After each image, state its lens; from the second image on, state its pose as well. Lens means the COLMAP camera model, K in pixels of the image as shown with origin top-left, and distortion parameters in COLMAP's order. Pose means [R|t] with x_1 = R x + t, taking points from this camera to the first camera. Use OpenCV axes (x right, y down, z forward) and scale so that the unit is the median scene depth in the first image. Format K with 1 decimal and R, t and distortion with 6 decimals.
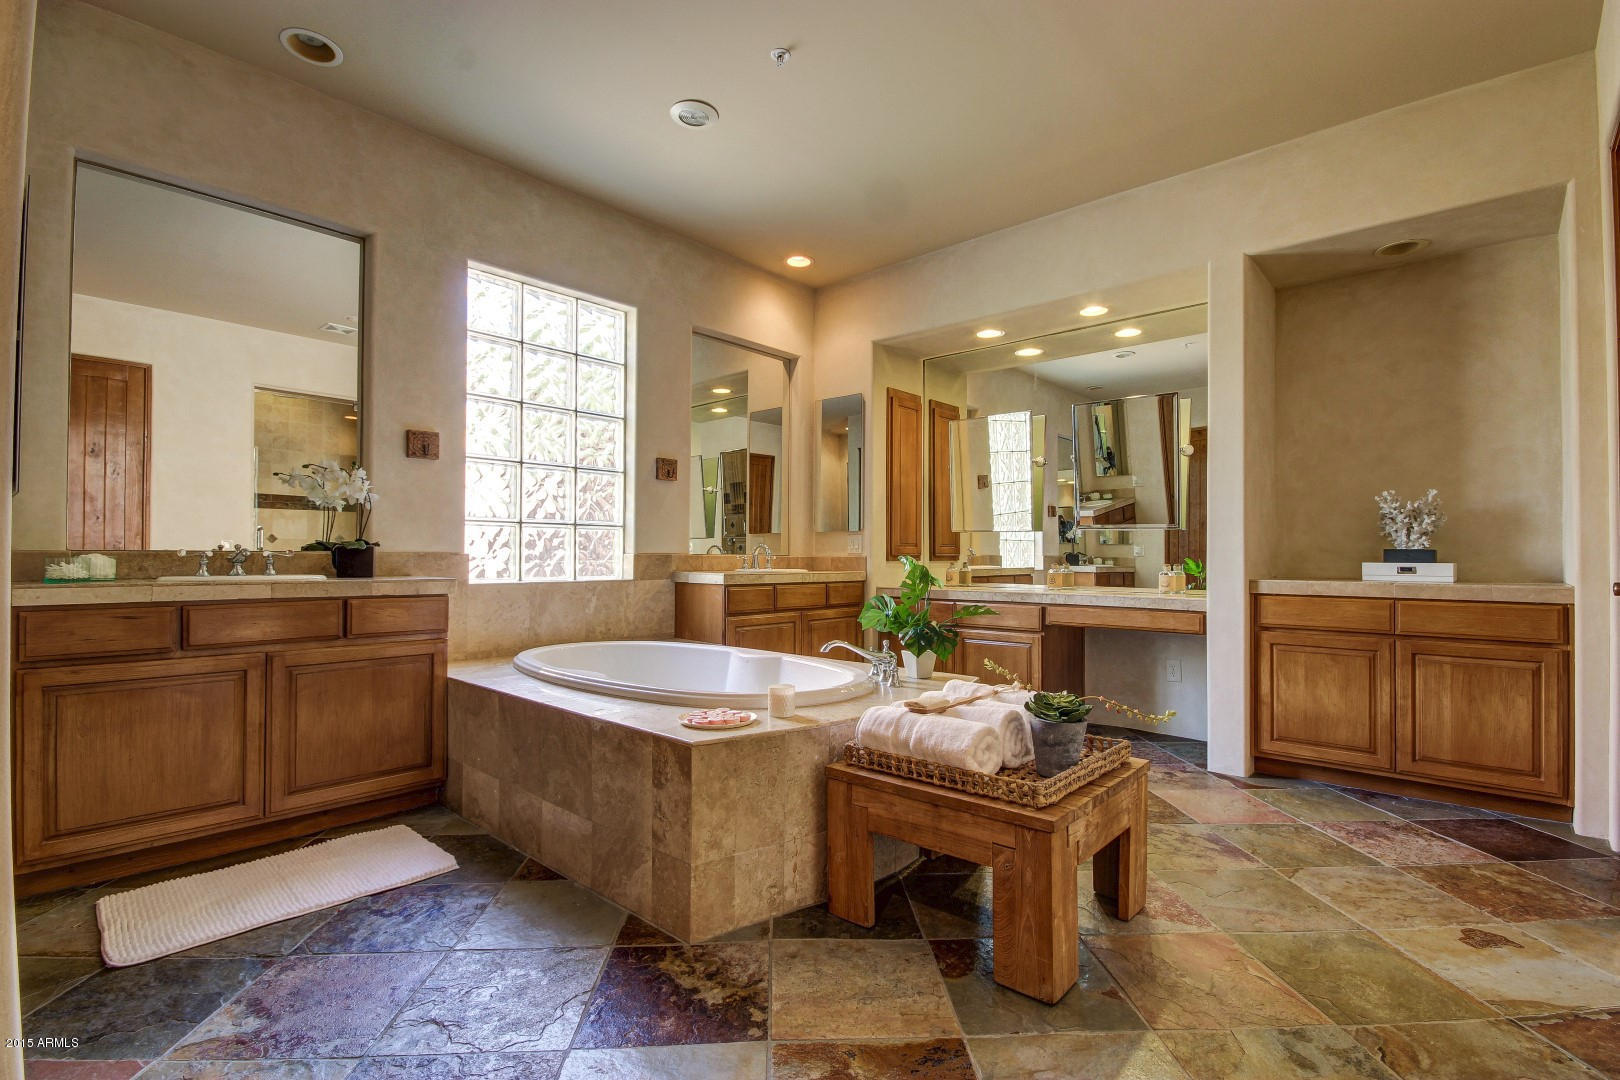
lens RADIAL K [[765.3, 0, 819.2], [0, 765.3, 542.9], [0, 0, 1]] dist [-0.006674, -0.003286]
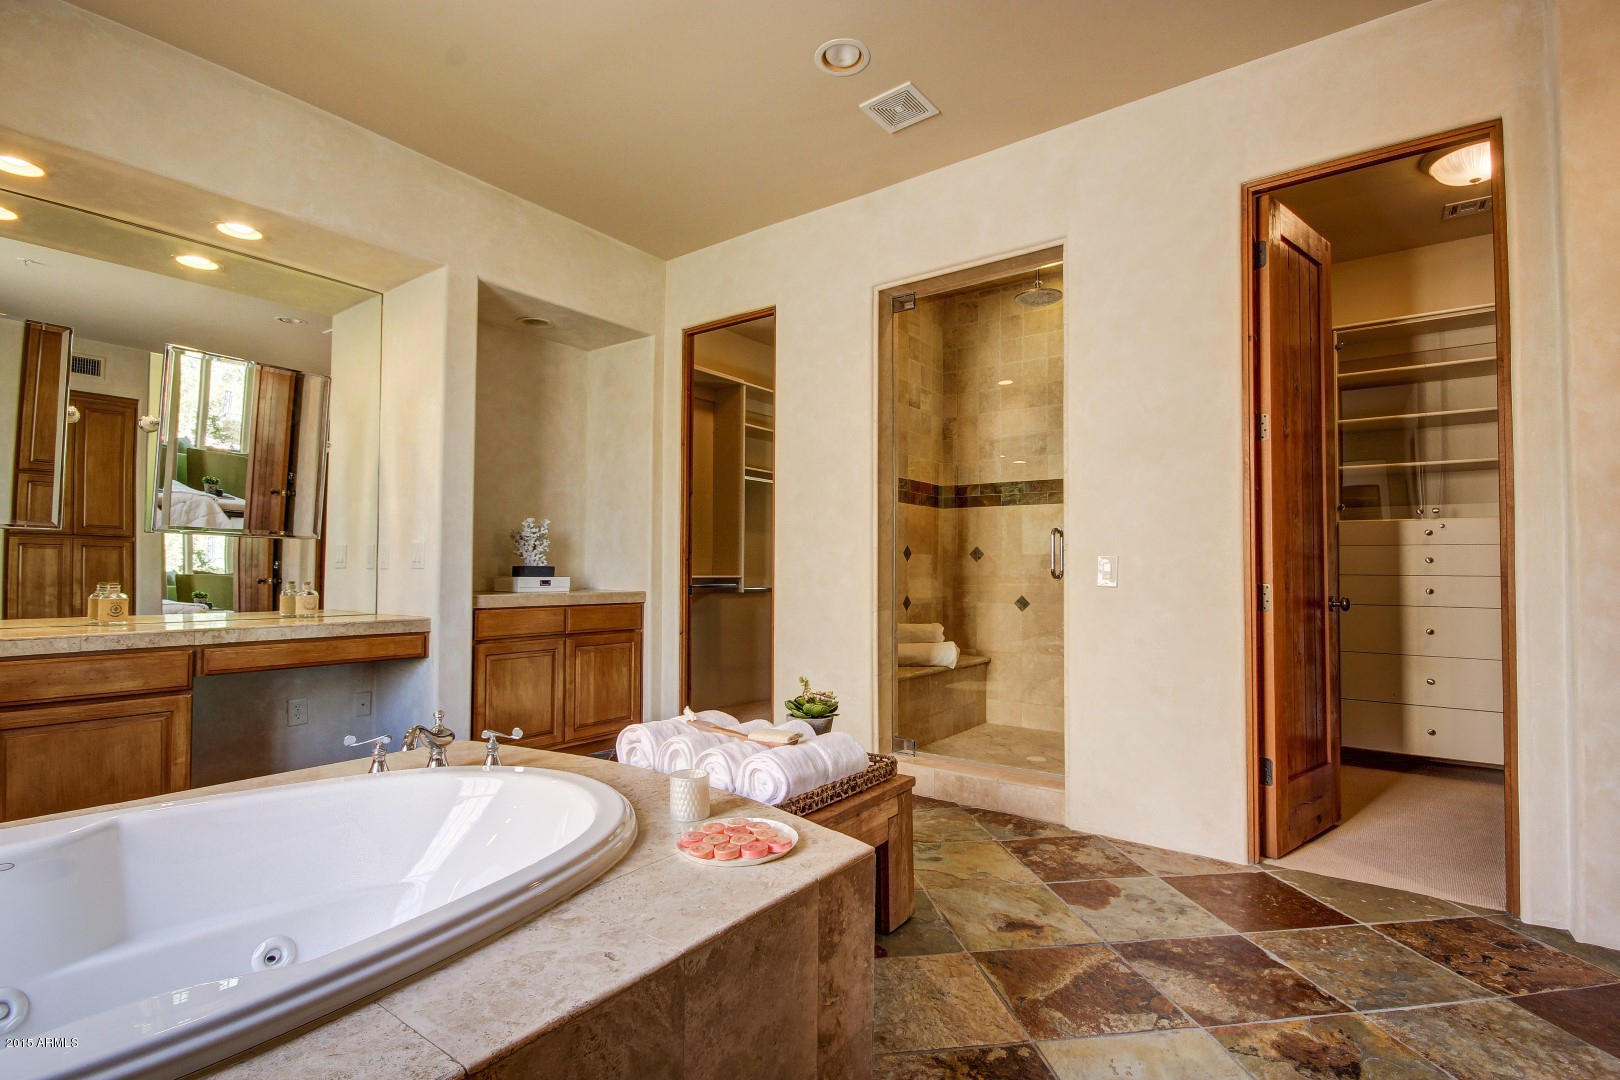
lens RADIAL K [[765.3, 0, 819.5], [0, 765.3, 548.2], [0, 0, 1]] dist [-0.006674, -0.003286]
pose [[-0.119394, 0.027133, 0.992476, -0.531734], [-0.021627, 0.999318, -0.029922, 0.006580], [-0.992611, -0.025036, -0.118726, 0.699541]]
